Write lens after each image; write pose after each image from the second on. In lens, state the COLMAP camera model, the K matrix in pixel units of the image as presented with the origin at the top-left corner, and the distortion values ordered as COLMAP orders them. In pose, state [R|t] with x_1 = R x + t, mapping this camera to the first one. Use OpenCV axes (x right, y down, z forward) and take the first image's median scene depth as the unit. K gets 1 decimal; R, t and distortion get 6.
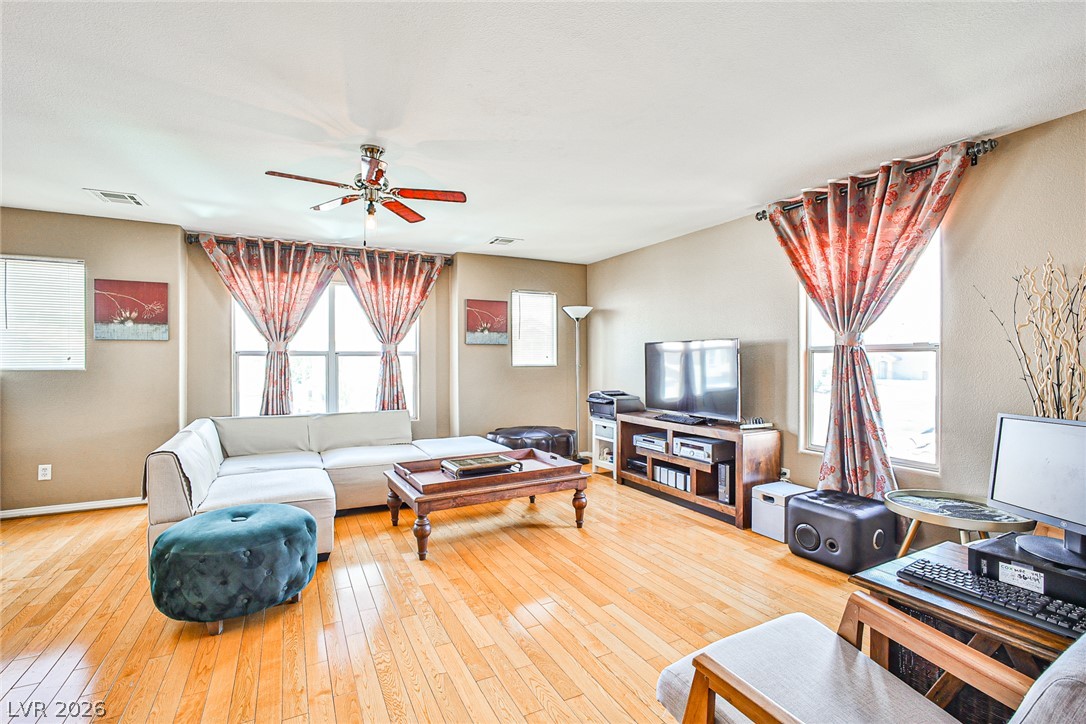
lens RADIAL K [[486.4, 0, 541.1], [0, 486.4, 360.1], [0, 0, 1]] dist [-0.038336, 0.015775]
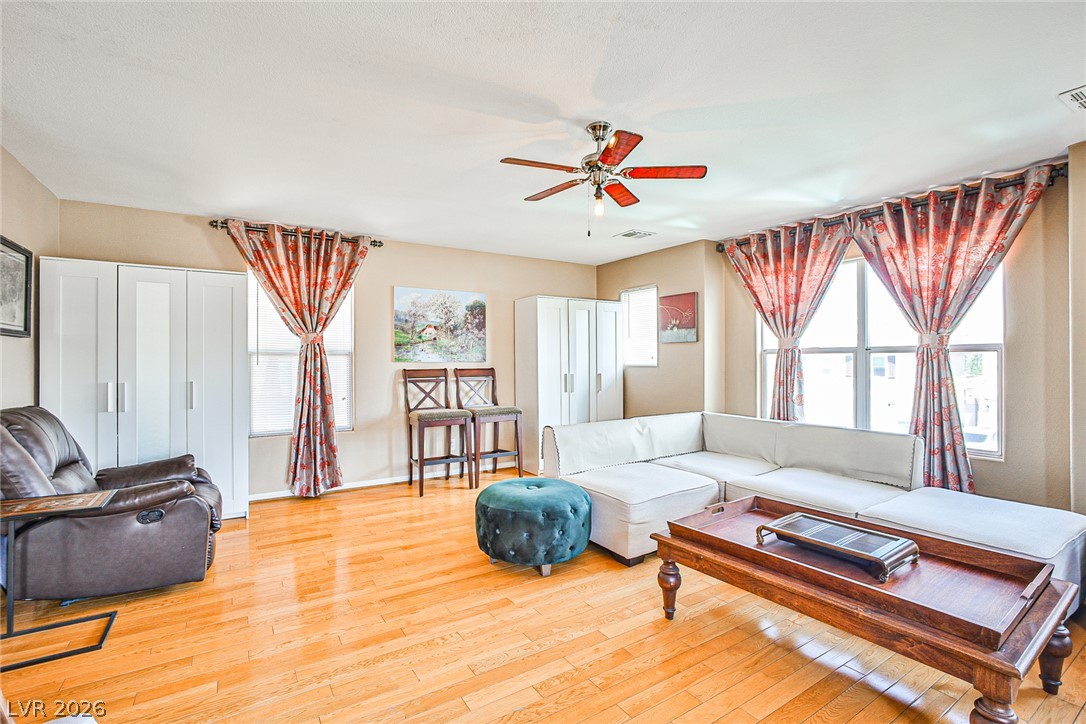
lens RADIAL K [[489.4, 0, 543.0], [0, 489.4, 362.0], [0, 0, 1]] dist [-0.044500, 0.015682]
pose [[0.097734, 0.005917, -0.995195, 0.357157], [0.003012, 0.999976, 0.006241, -0.000430], [0.995208, -0.003608, 0.097714, 0.519154]]
